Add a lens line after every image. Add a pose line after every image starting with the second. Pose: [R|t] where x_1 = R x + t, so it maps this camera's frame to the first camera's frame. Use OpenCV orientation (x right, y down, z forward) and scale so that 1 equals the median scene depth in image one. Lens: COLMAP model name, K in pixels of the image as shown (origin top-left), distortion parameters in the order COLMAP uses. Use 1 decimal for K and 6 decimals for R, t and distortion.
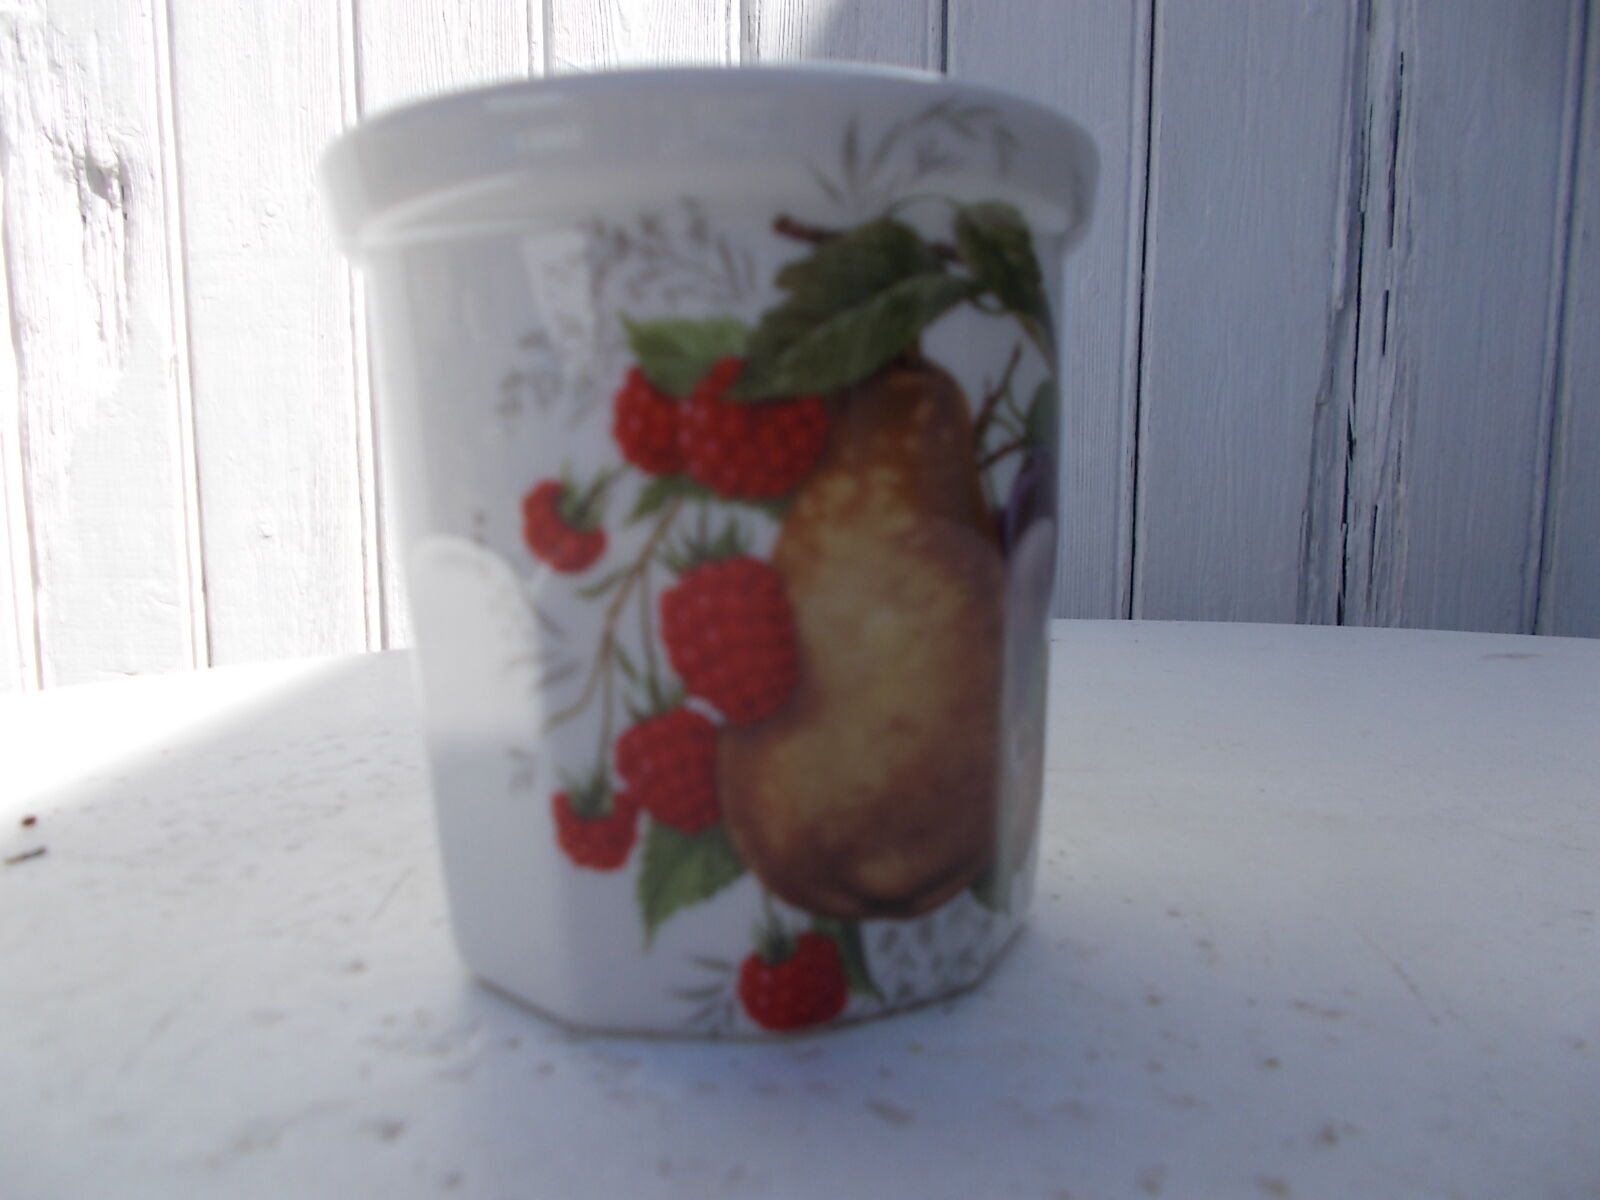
lens RADIAL K [[1221.1, 0, 797.3], [0, 1221.1, 597.2], [0, 0, 1]] dist [0.023674, -0.024235]
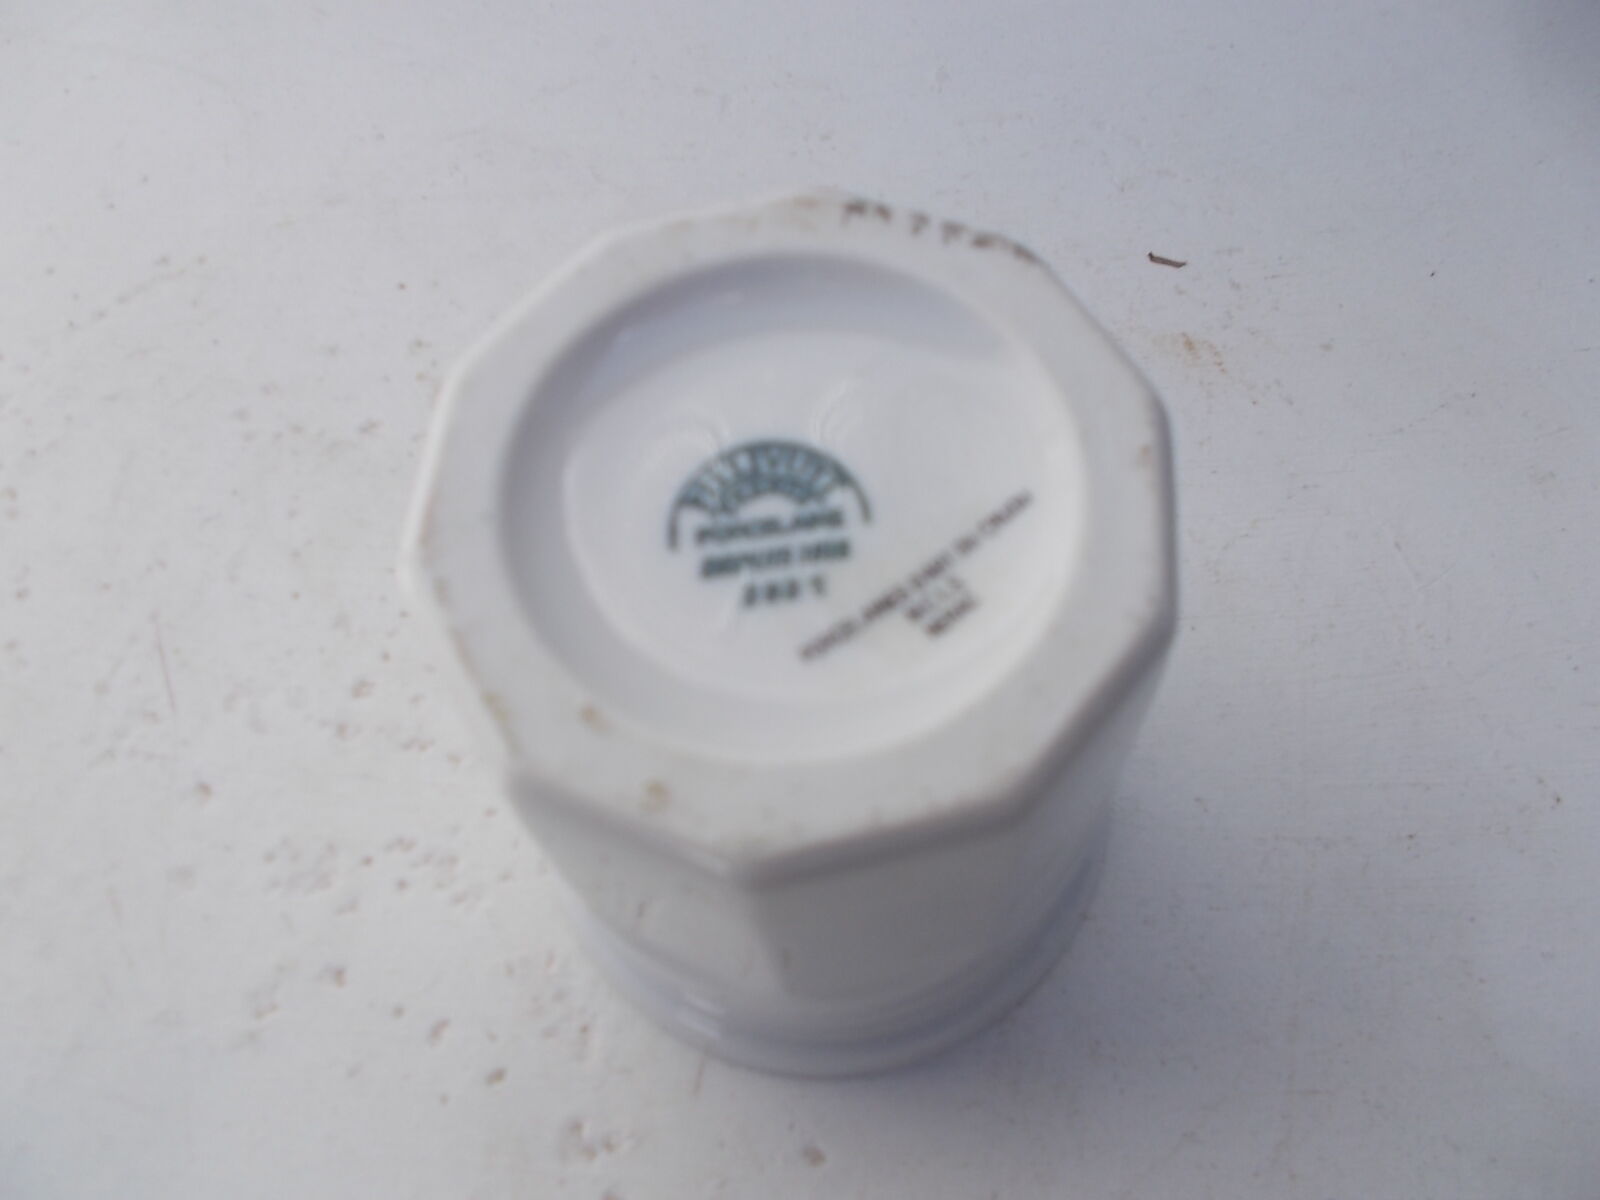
lens RADIAL K [[1221.1, 0, 803.3], [0, 1221.1, 612.1], [0, 0, 1]] dist [0.023674, -0.024235]
pose [[0.950134, -0.289088, 0.116932, 0.047122], [0.050748, 0.513313, 0.856700, -0.255183], [-0.307684, -0.808046, 0.502387, 0.072066]]
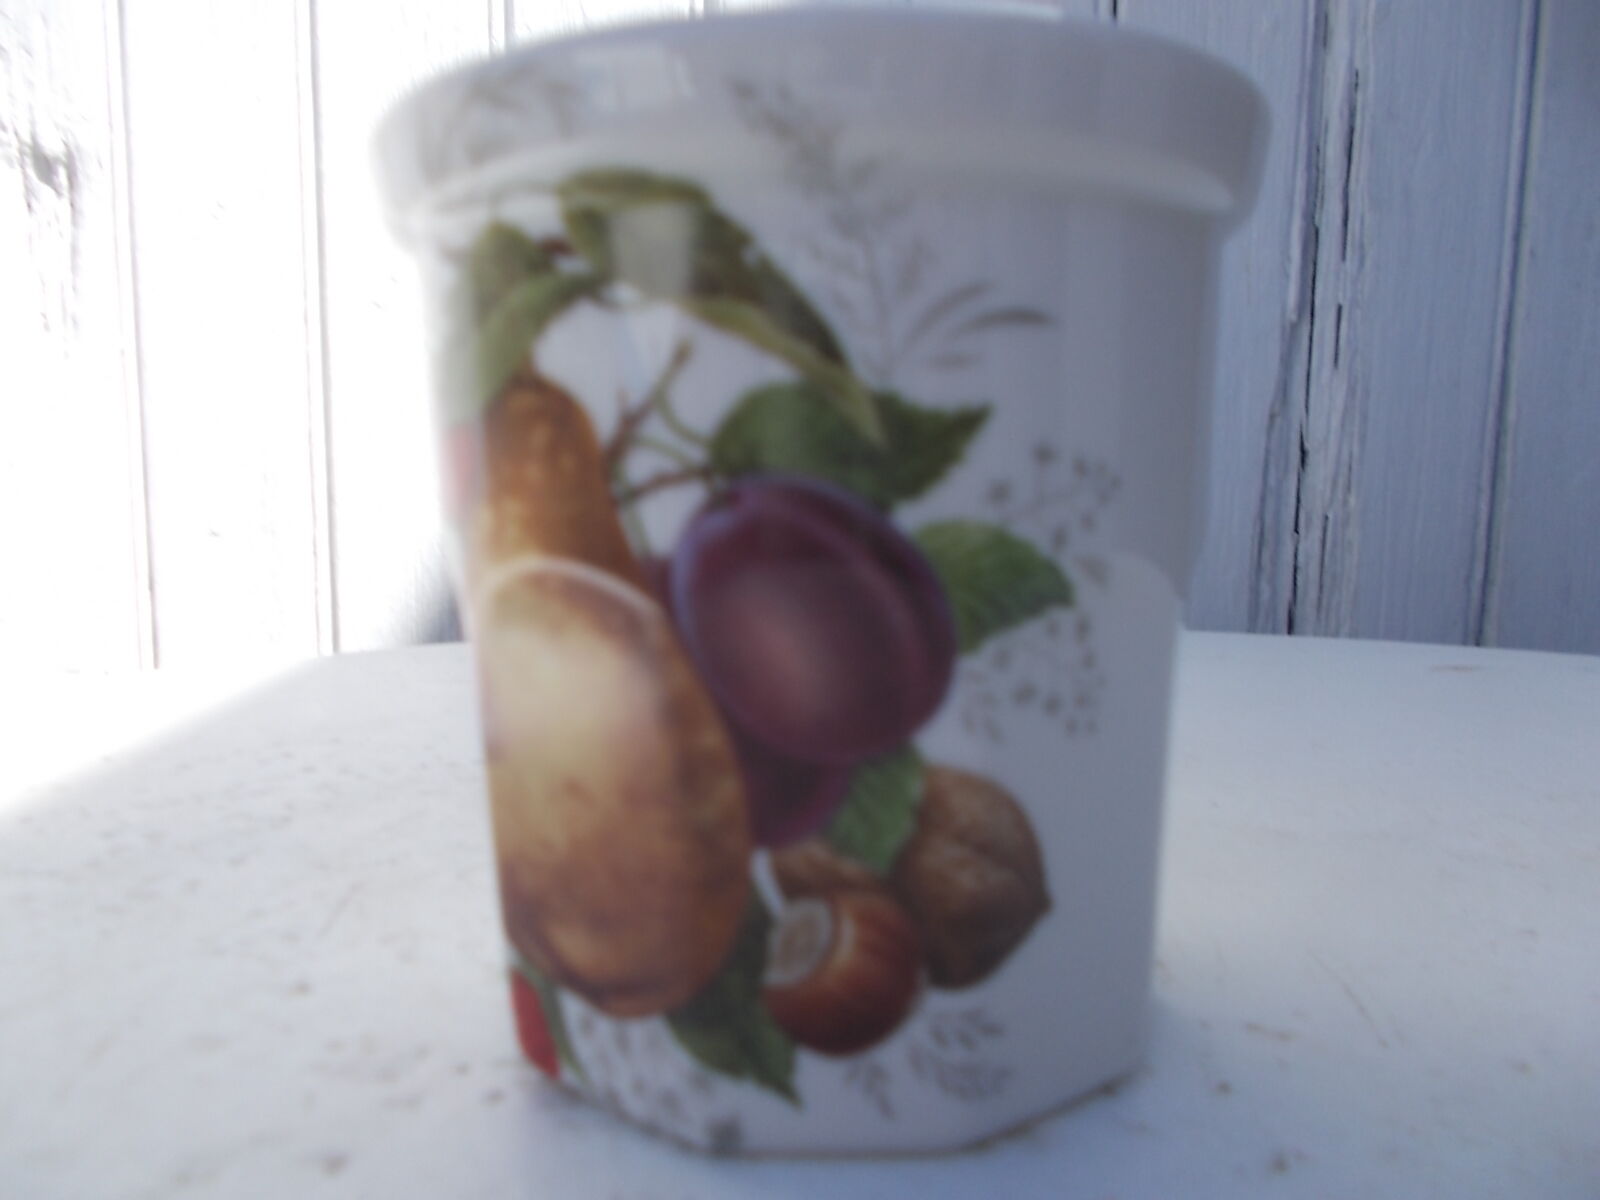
lens RADIAL K [[1221.1, 0, 796.4], [0, 1221.1, 596.6], [0, 0, 1]] dist [0.023674, -0.024235]
pose [[0.999385, 0.009443, 0.033766, -0.000137], [-0.009458, 0.999955, 0.000298, -0.004258], [-0.033762, -0.000617, 0.999430, 0.001918]]
